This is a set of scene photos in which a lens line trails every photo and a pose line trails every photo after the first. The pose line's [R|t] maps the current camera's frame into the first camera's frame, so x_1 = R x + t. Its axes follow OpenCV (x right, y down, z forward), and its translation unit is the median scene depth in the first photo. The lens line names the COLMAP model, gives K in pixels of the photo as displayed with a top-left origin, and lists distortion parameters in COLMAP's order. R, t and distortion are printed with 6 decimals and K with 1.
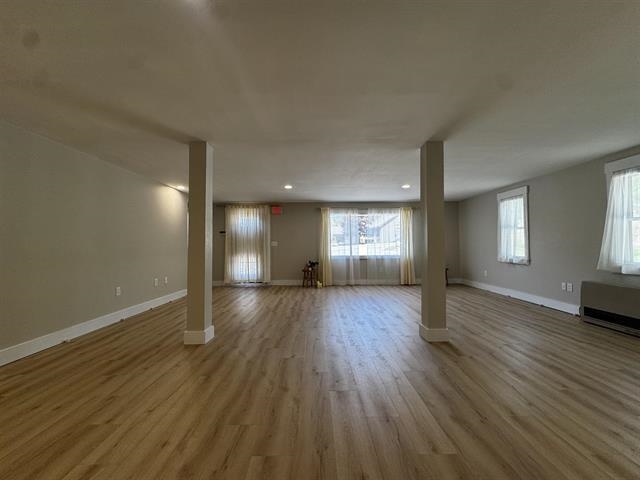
lens RADIAL K [[256.2, 0, 319.7], [0, 256.2, 239.4], [0, 0, 1]] dist [-0.002533, -0.000437]
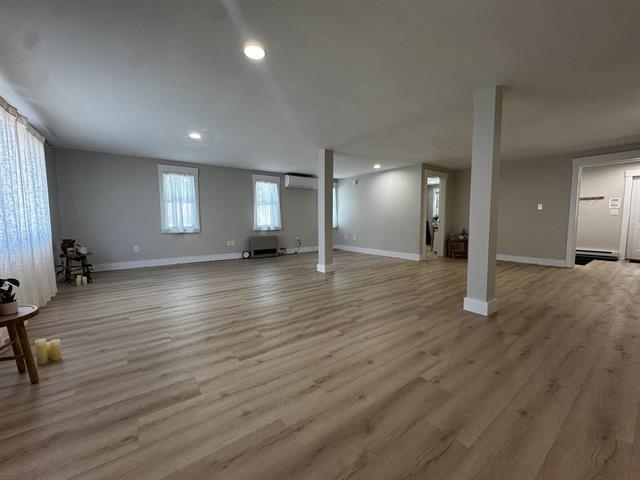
lens RADIAL K [[255.5, 0, 318.5], [0, 255.5, 242.7], [0, 0, 1]] dist [-0.000082, -0.000058]
pose [[-0.584727, -0.066446, 0.808504, -0.394870], [-0.011224, 0.997207, 0.073837, 0.036274], [-0.811153, 0.034099, -0.583840, 0.922969]]
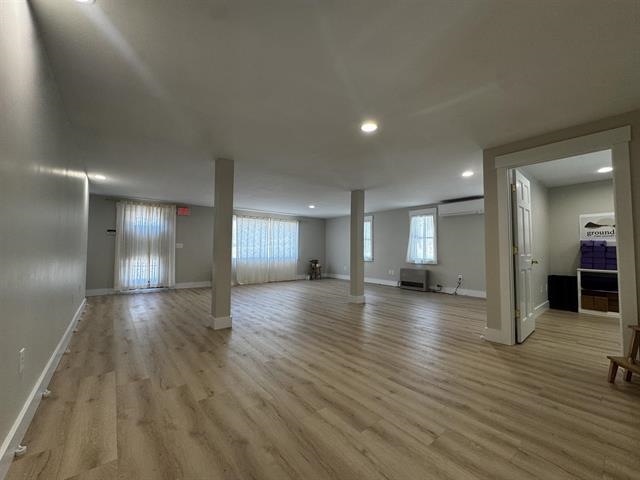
lens RADIAL K [[256.2, 0, 319.7], [0, 256.2, 239.4], [0, 0, 1]] dist [-0.002533, -0.000437]
pose [[0.784310, 0.037525, 0.619233, -0.389694], [-0.025692, 0.999277, -0.028014, 0.006371], [-0.619837, 0.006062, 0.784707, -0.097264]]
